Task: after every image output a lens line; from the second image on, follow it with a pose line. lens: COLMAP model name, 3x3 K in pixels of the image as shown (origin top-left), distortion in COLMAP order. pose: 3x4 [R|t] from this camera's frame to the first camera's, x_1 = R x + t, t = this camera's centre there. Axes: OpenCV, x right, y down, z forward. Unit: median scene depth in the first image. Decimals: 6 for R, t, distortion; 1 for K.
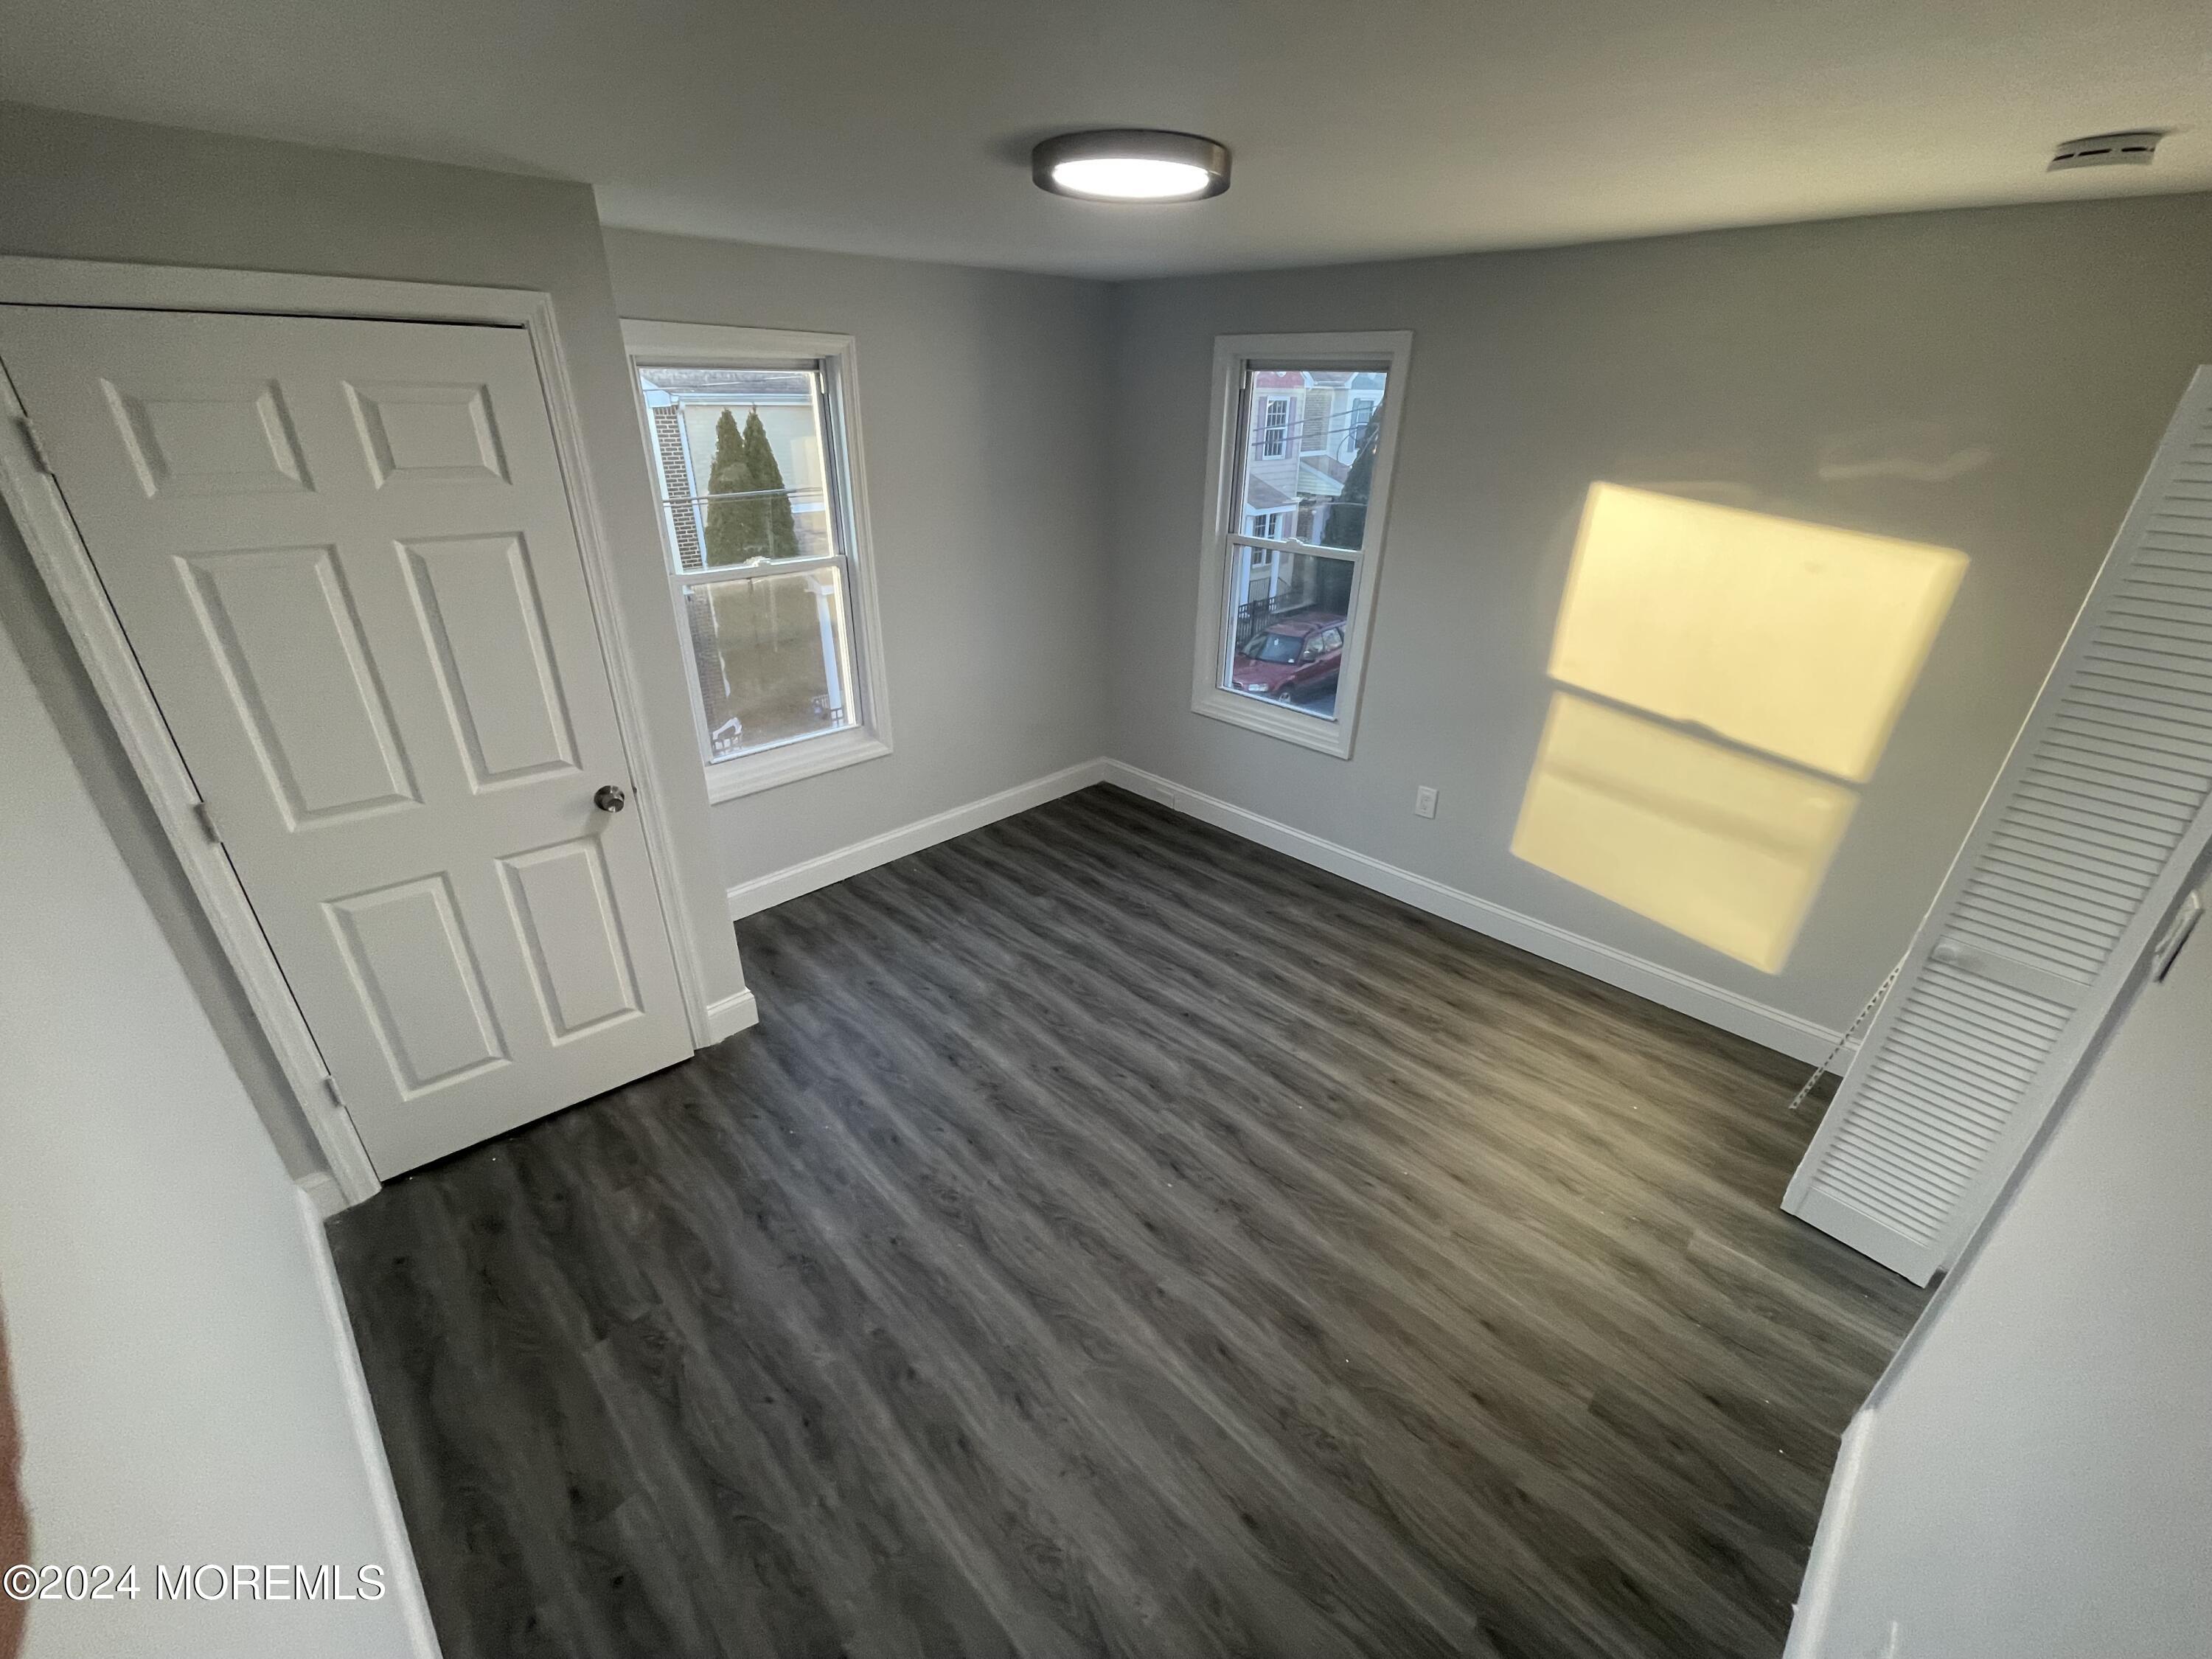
lens RADIAL K [[898.8, 0, 1084.2], [0, 898.8, 831.7], [0, 0, 1]] dist [-0.010553, 0.001720]
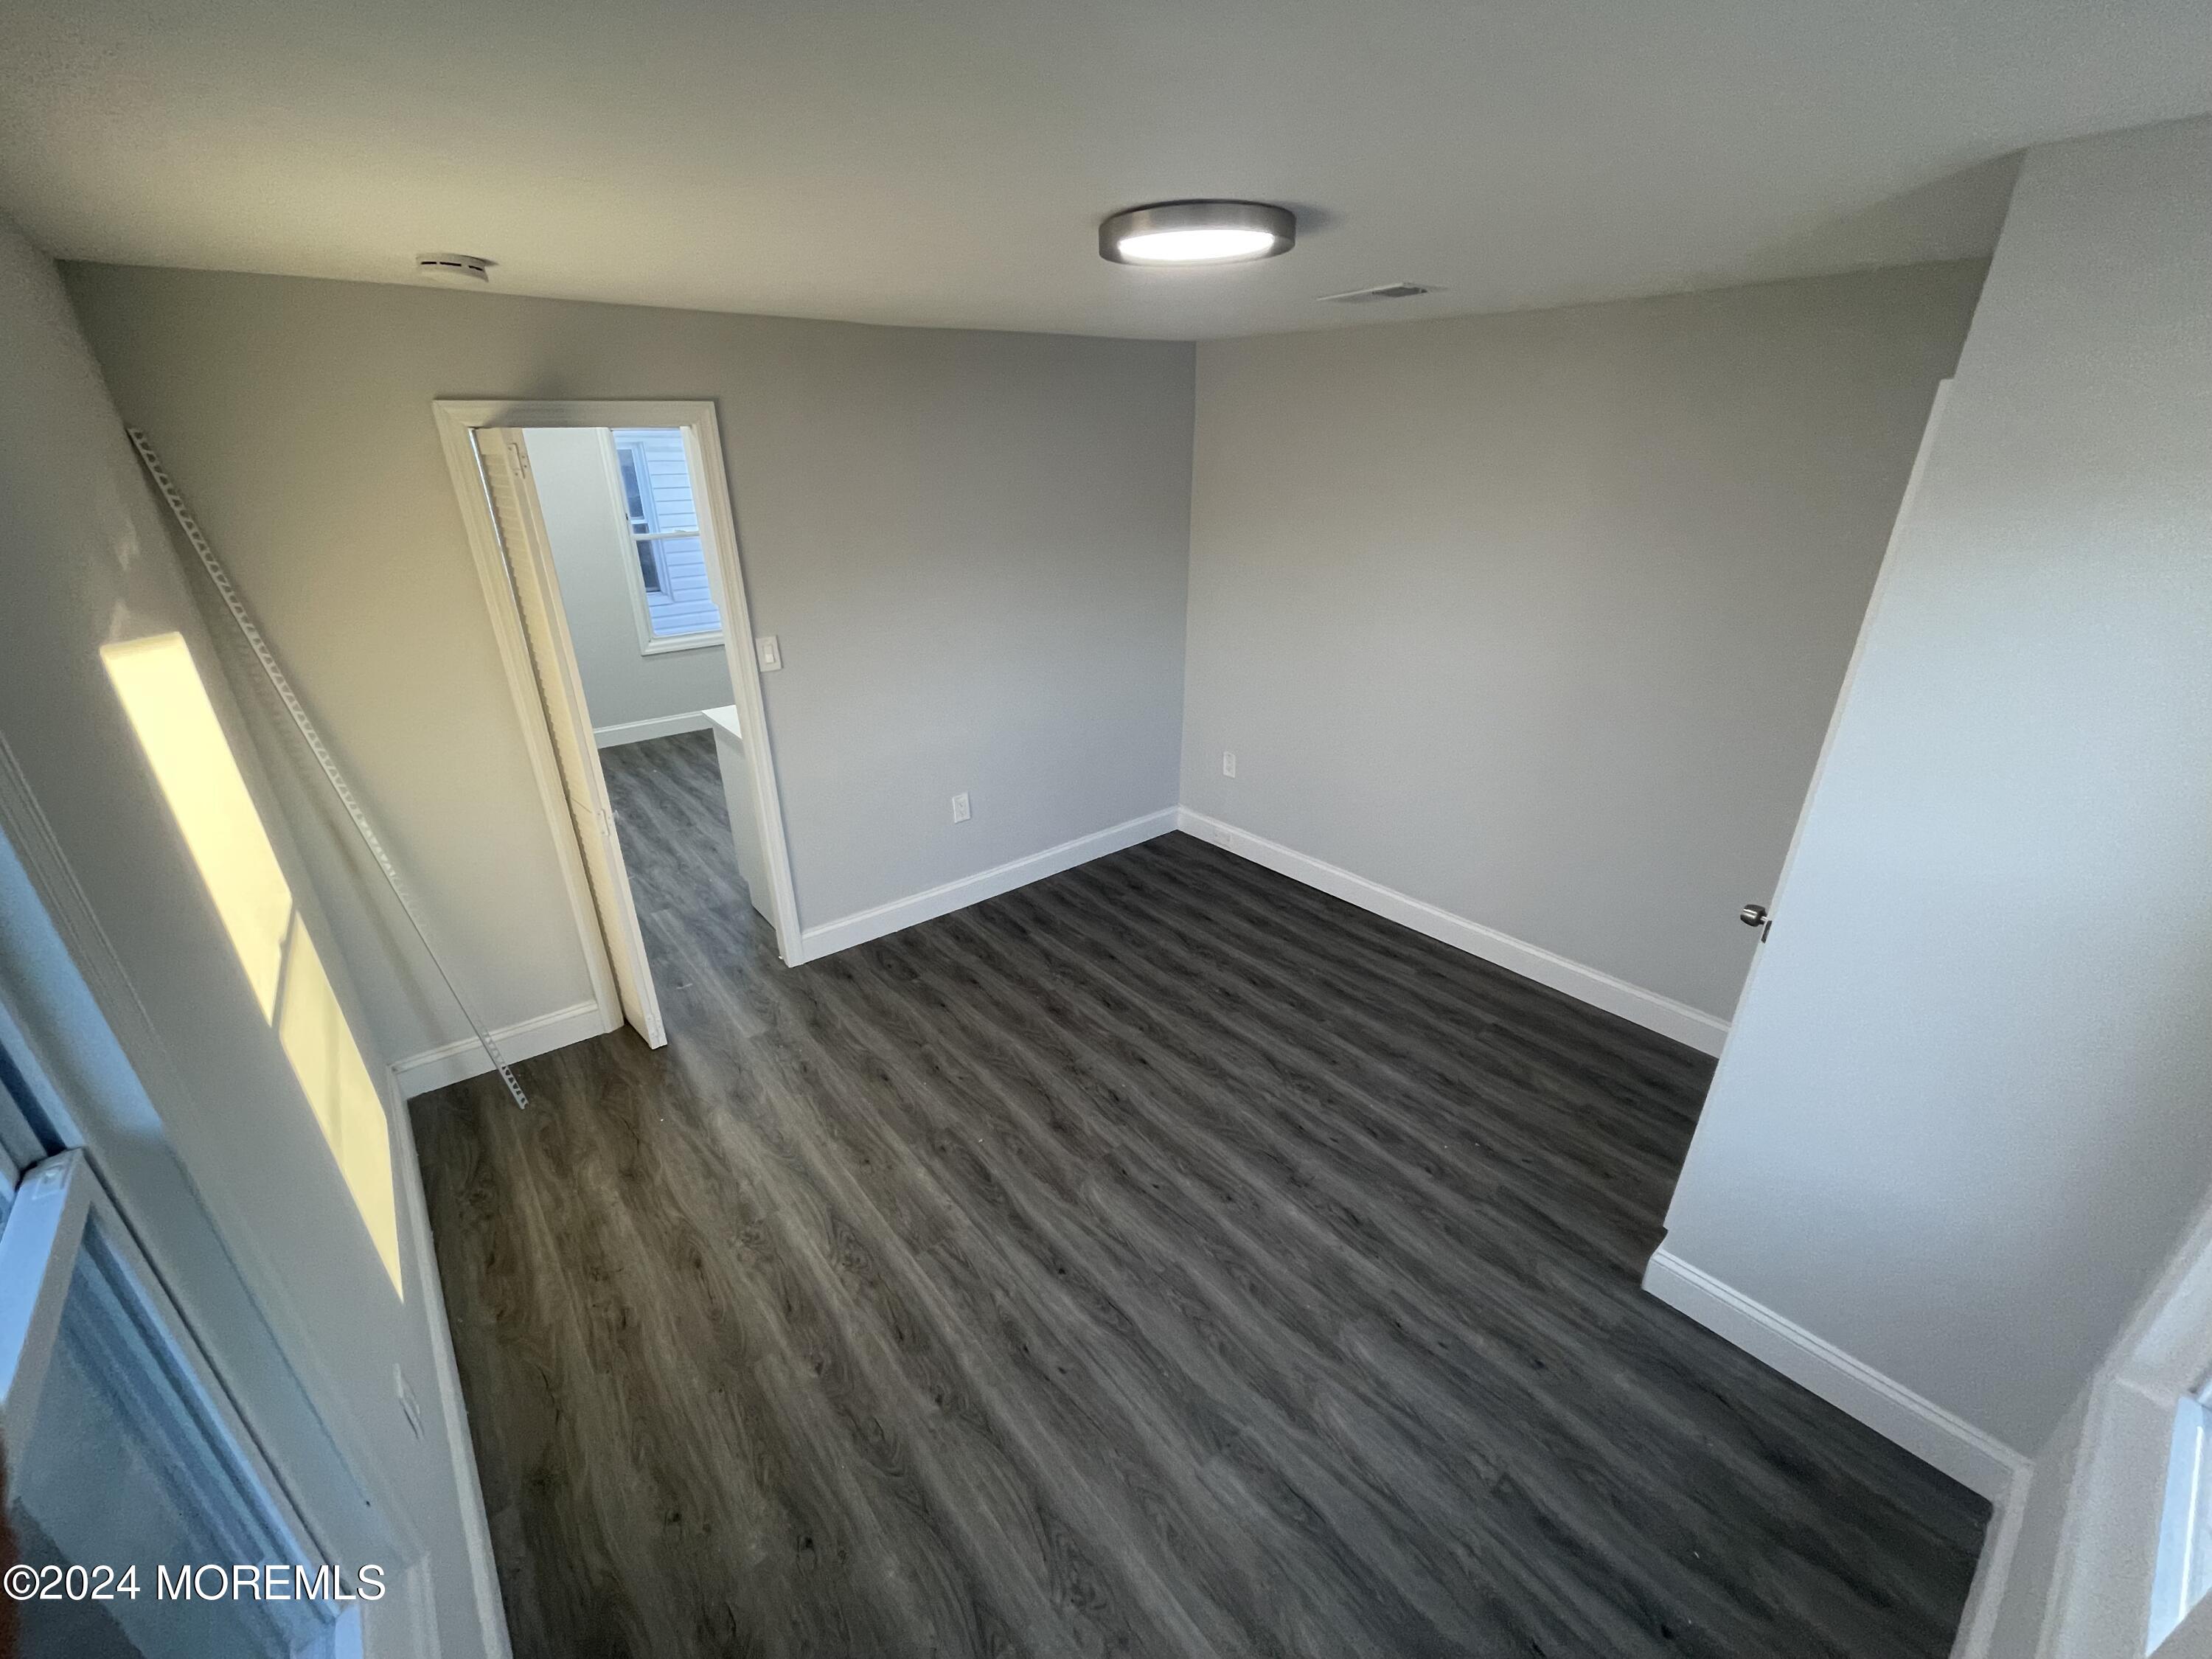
lens RADIAL K [[898.8, 0, 1112.6], [0, 898.8, 834.0], [0, 0, 1]] dist [-0.010553, 0.001720]
pose [[-0.998002, -0.028112, 0.056586, 0.048081], [0.025244, 0.643581, 0.764962, -0.715203], [-0.057922, 0.764862, -0.641585, 1.442670]]
